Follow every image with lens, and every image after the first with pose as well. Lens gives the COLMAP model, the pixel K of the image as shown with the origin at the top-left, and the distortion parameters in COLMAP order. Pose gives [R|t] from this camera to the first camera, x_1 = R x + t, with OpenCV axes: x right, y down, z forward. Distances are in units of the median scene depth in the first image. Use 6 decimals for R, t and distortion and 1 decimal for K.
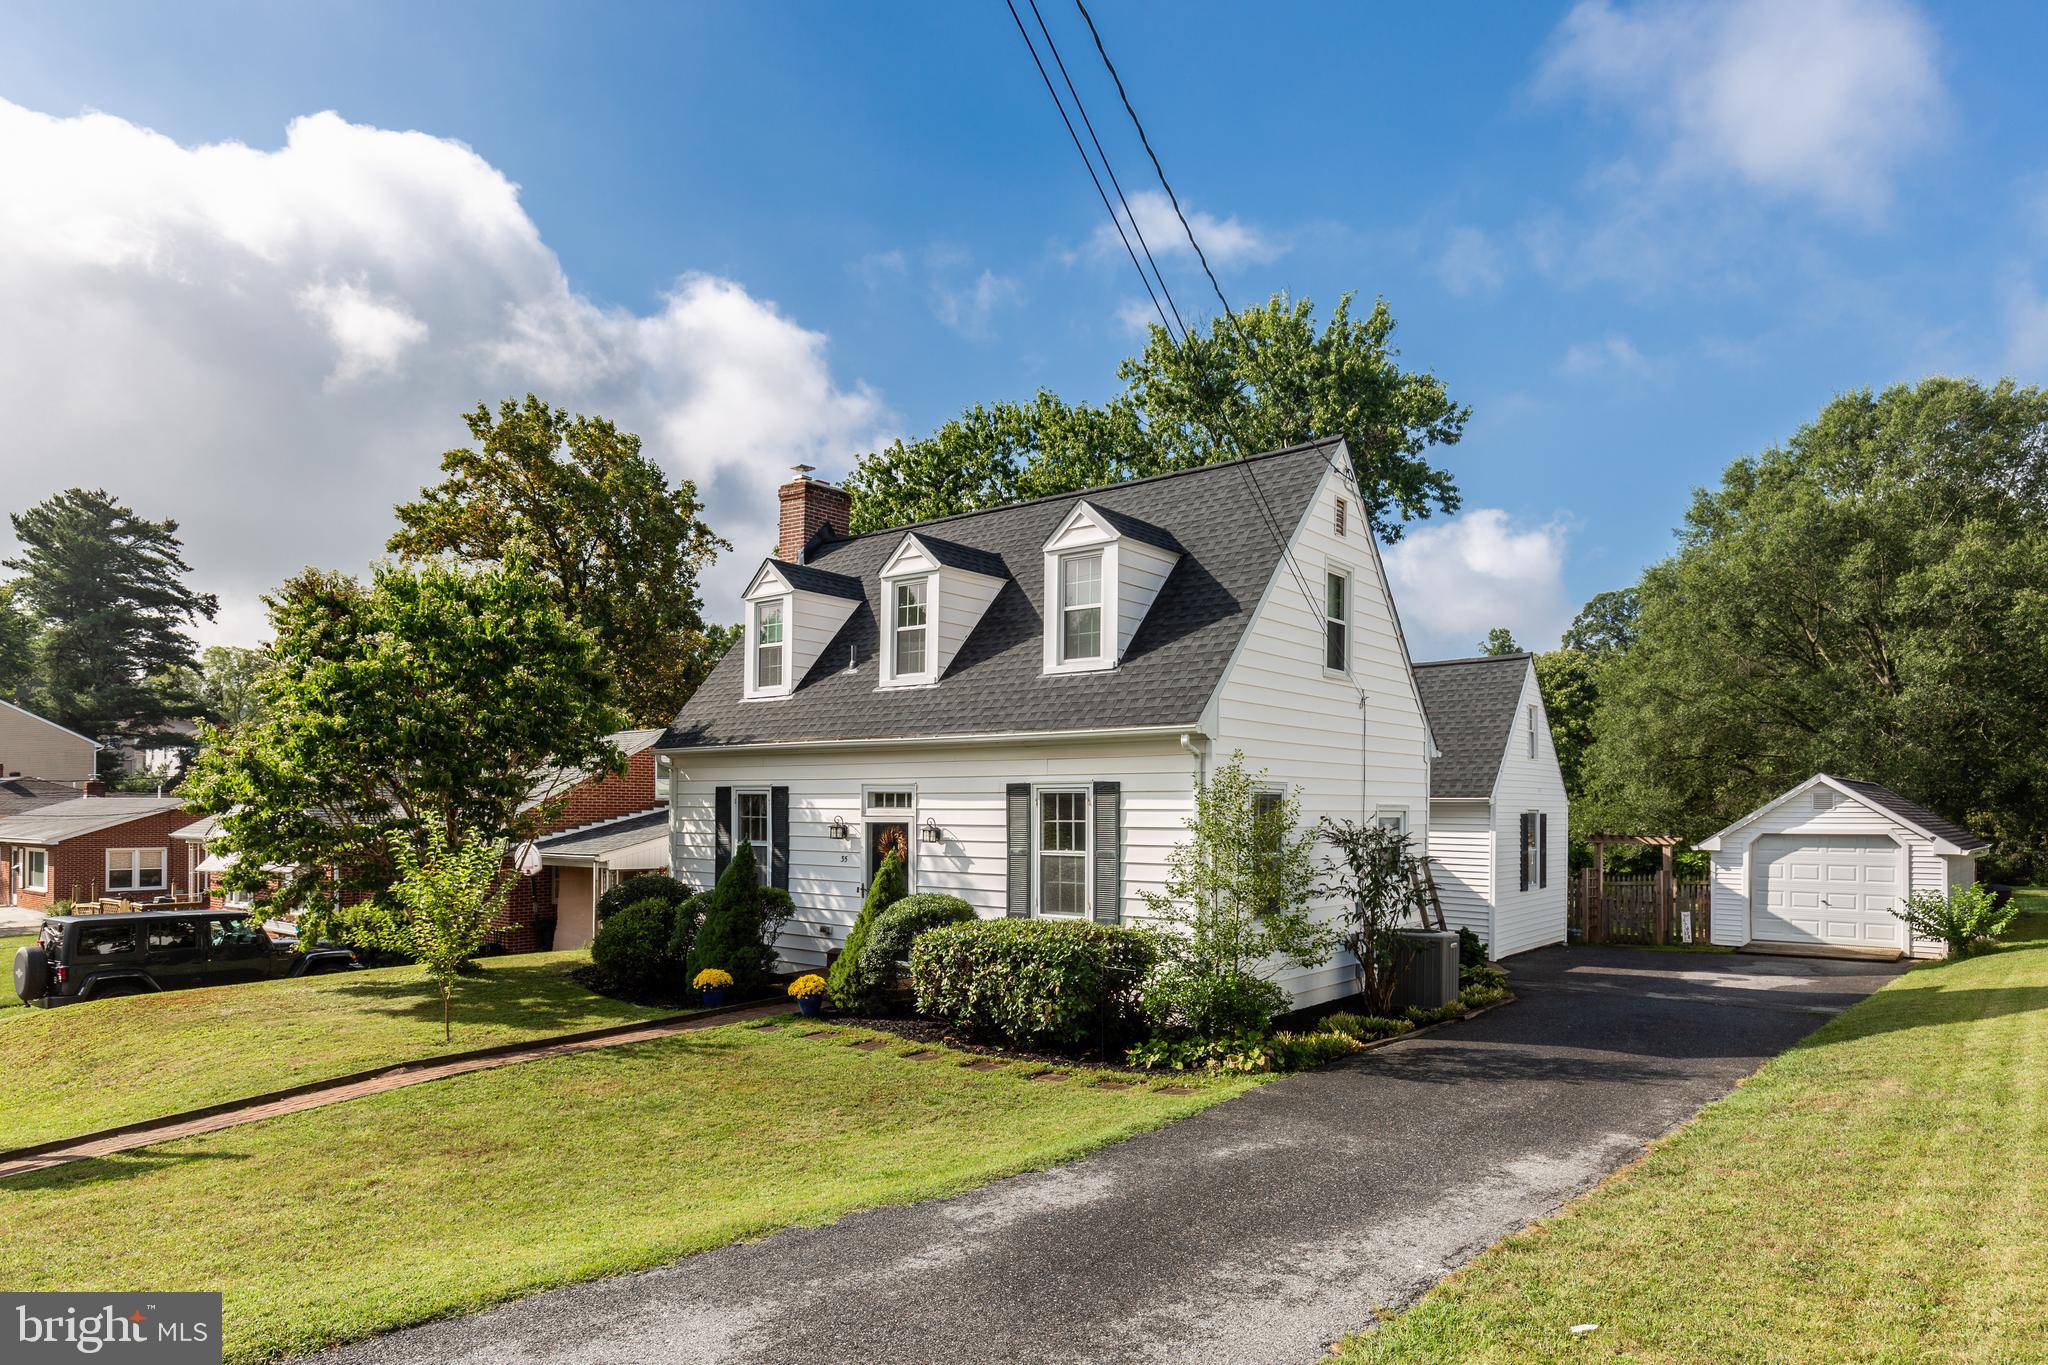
lens RADIAL K [[1261.5, 0, 1030.4], [0, 1261.5, 807.4], [0, 0, 1]] dist [0.004168, -0.001771]
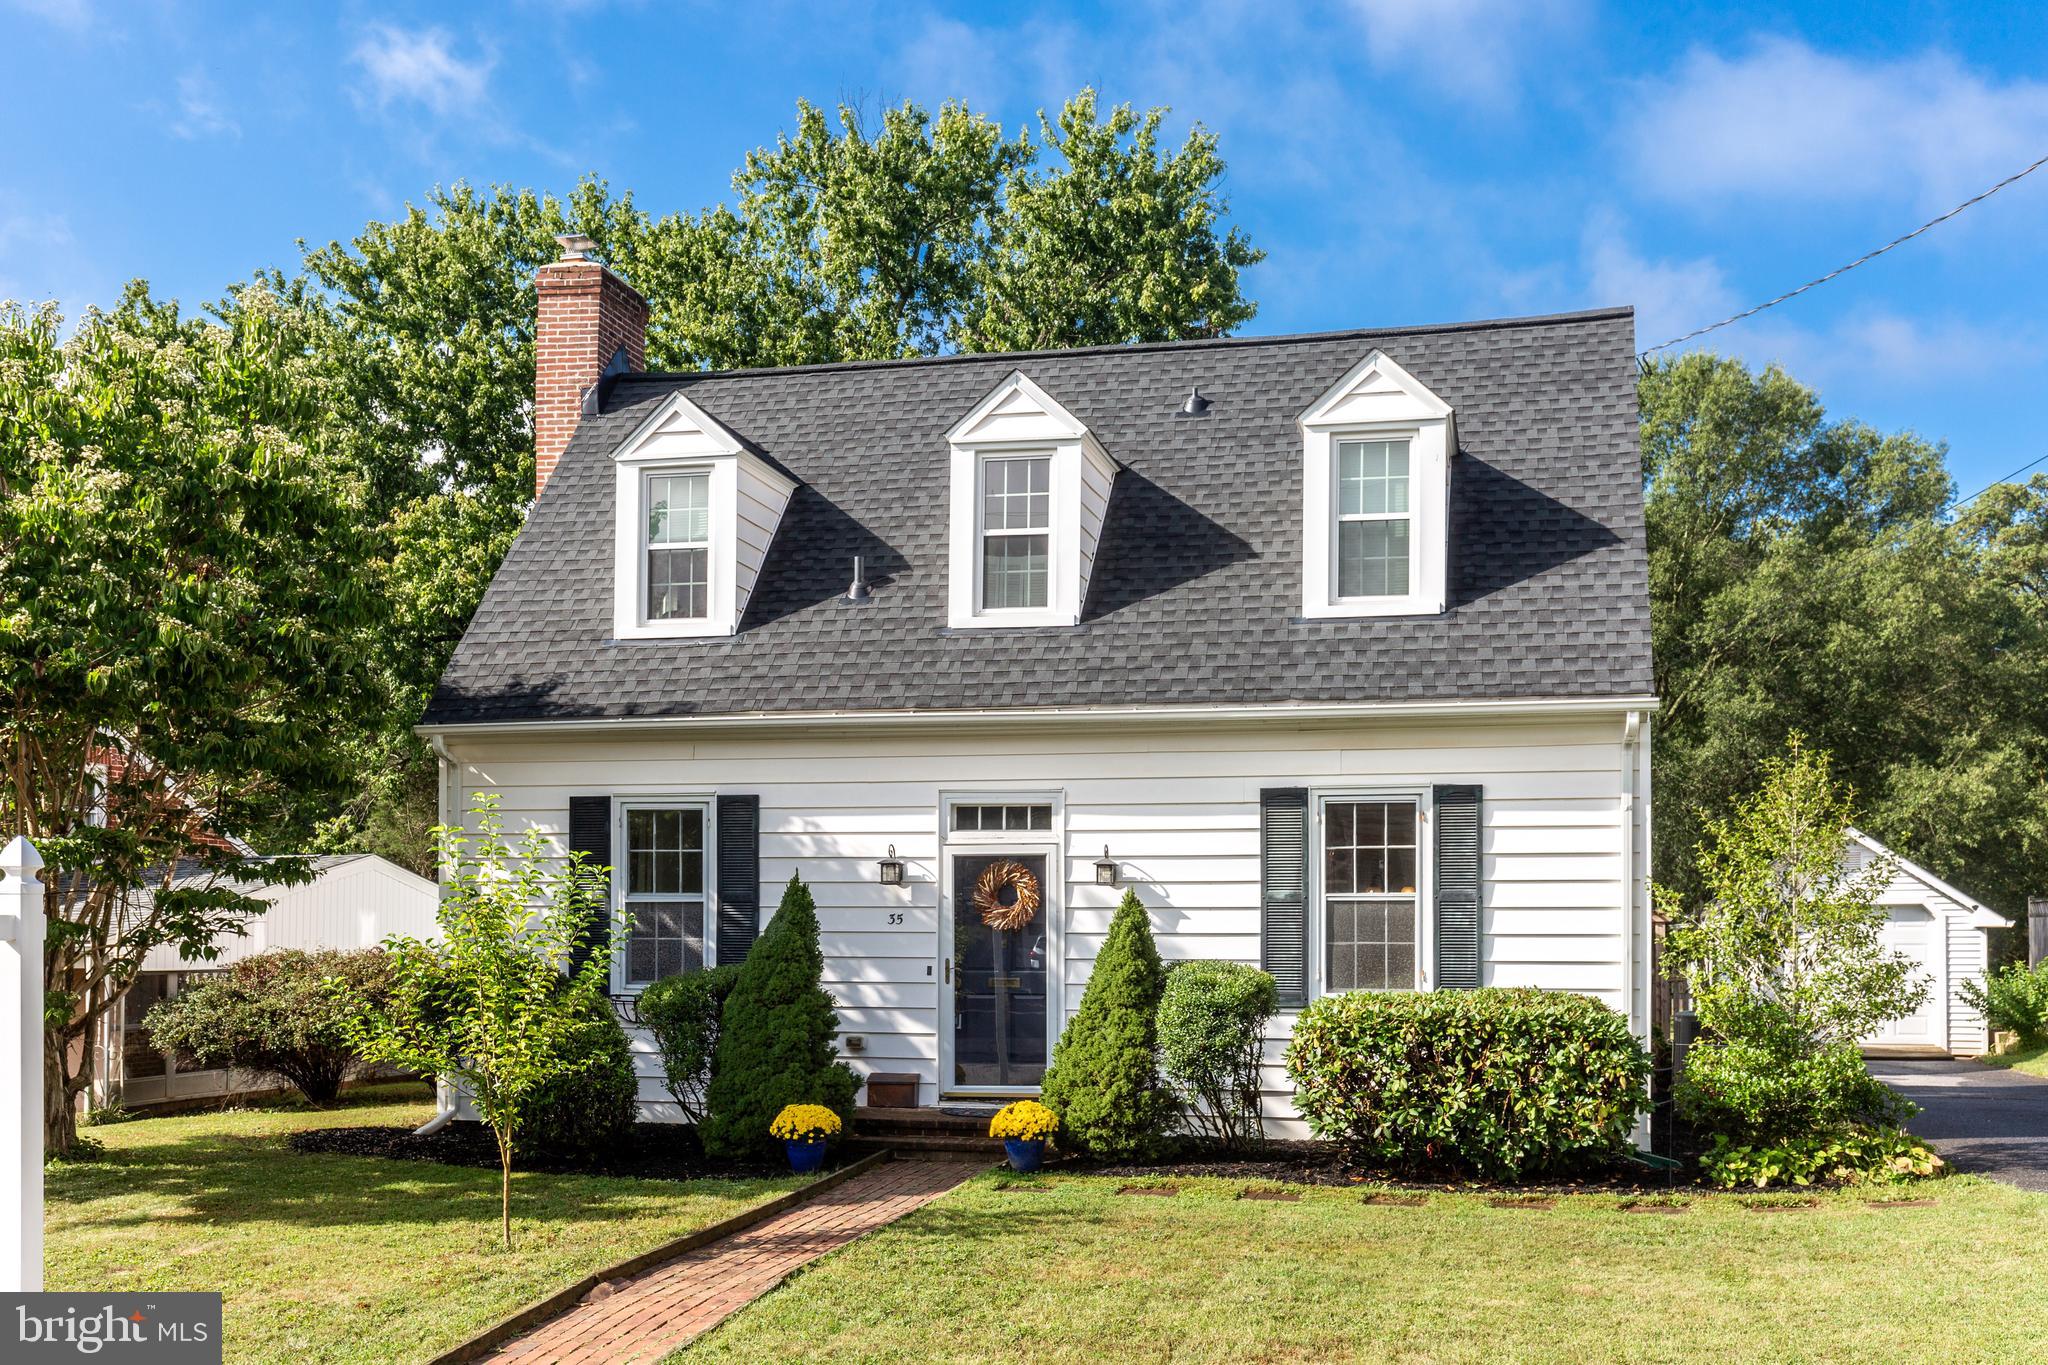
lens RADIAL K [[2007.6, 0, 1024.9], [0, 2007.6, 929.6], [0, 0, 1]] dist [0.006899, 0.009158]
pose [[0.892494, -0.001676, 0.451056, -0.463332], [0.001380, 0.999999, 0.000985, 0.040570], [-0.451057, -0.000257, 0.892495, 0.130525]]
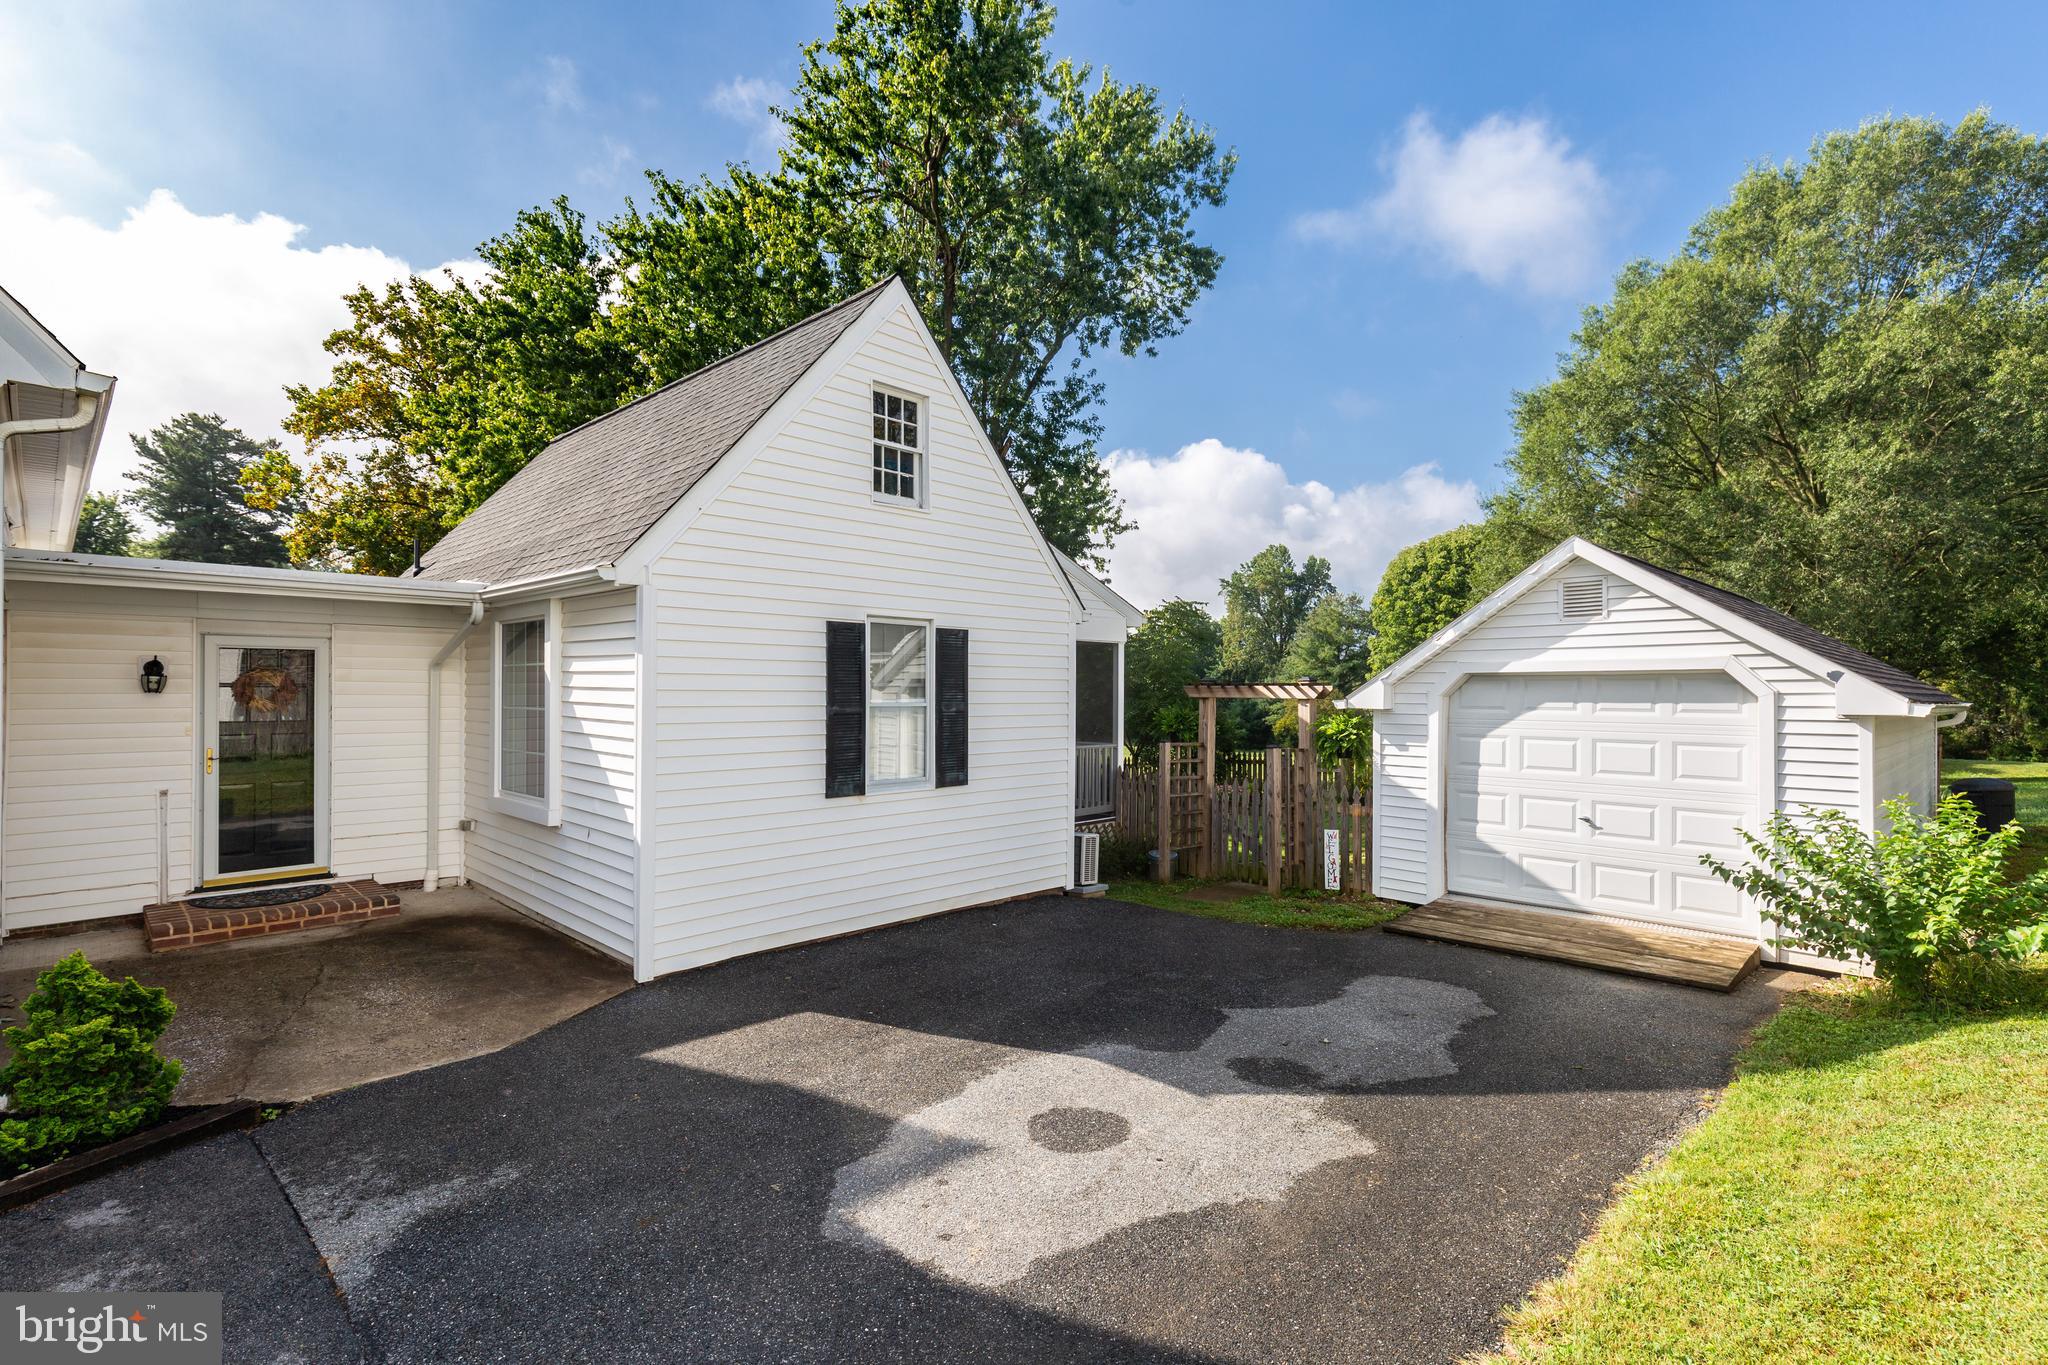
lens RADIAL K [[909.3, 0, 1096.1], [0, 909.3, 695.2], [0, 0, 1]] dist [-0.000209, 0.000052]
pose [[0.995277, 0.000262, -0.097076, 0.562526], [0.000028, 0.999996, 0.002991, 0.033113], [0.097076, -0.002980, 0.995272, 0.762573]]
